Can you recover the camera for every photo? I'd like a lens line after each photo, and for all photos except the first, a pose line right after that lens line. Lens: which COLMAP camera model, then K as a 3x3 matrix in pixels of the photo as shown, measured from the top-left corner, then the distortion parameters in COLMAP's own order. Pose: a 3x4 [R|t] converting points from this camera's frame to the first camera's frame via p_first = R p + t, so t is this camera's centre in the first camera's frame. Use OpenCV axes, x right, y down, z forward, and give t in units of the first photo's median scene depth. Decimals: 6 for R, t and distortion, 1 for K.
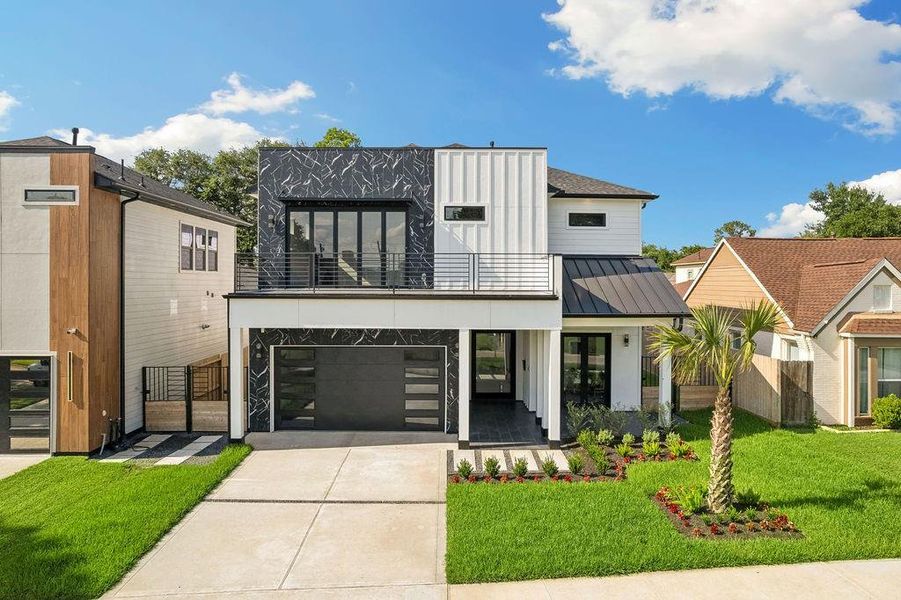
lens RADIAL K [[603.9, 0, 450.5], [0, 603.9, 300.0], [0, 0, 1]] dist [-0.028843, 0.002783]
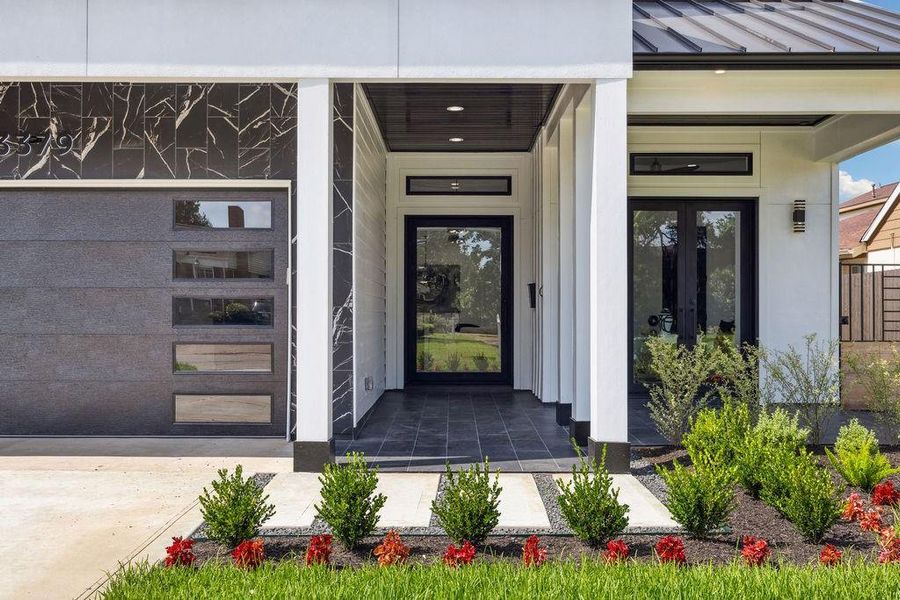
lens RADIAL K [[899.2, 0, 450.0], [0, 899.2, 300.0], [0, 0, 1]] dist [-0.001269, -0.002057]
pose [[0.999987, 0.001659, -0.004745, 0.089893], [-0.001848, 0.999196, -0.040053, 0.170816], [0.004675, 0.040061, 0.999186, 0.520730]]
